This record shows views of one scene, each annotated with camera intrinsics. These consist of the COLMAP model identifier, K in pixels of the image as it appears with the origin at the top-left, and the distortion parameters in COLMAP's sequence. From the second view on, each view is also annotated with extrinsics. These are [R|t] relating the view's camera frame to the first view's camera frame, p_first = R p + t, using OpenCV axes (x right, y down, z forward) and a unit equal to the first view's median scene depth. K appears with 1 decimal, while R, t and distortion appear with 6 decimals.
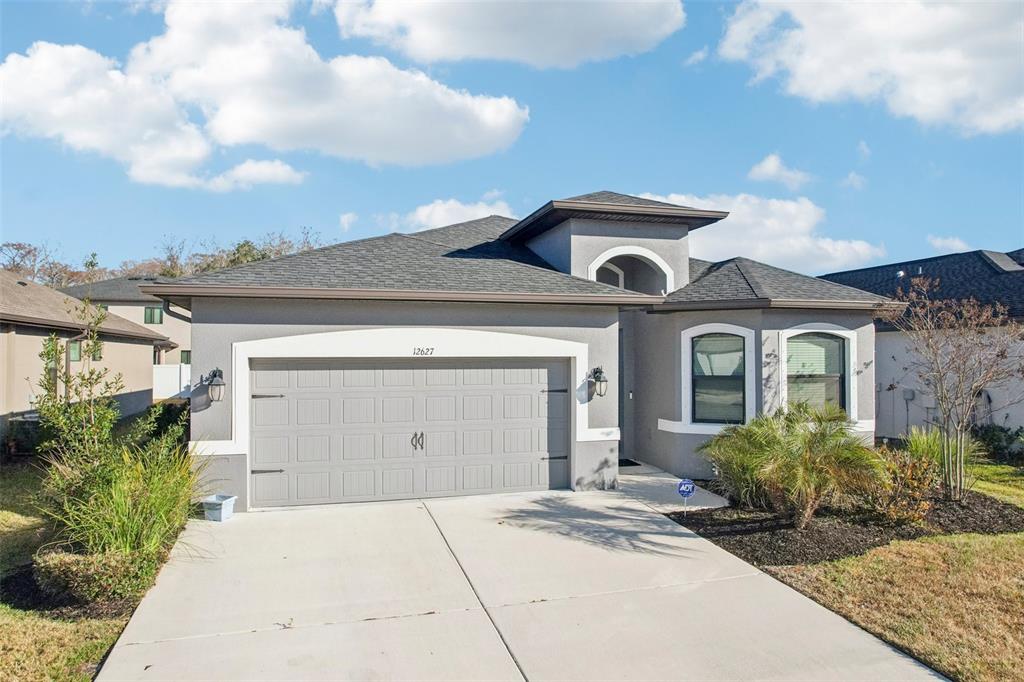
lens RADIAL K [[677.6, 0, 510.4], [0, 677.6, 340.4], [0, 0, 1]] dist [-0.063923, 0.054209]
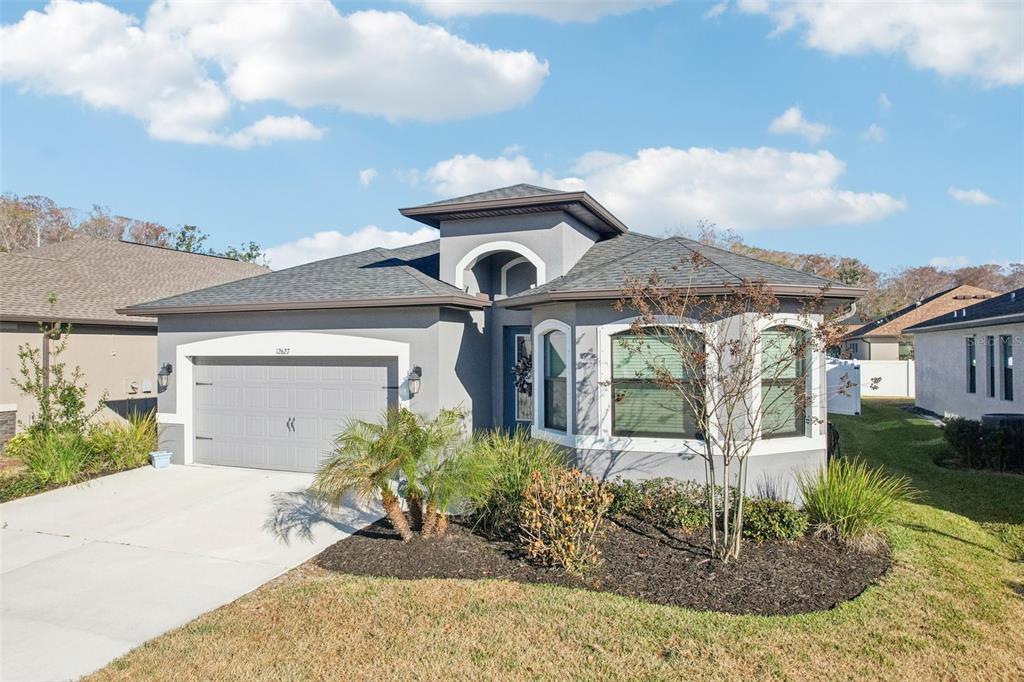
lens RADIAL K [[677.6, 0, 516.4], [0, 677.6, 338.4], [0, 0, 1]] dist [-0.063923, 0.054209]
pose [[0.791150, -0.010908, -0.611524, 0.882660], [0.016648, 0.999855, 0.003704, -0.004153], [0.611395, -0.013111, 0.791217, 0.272284]]
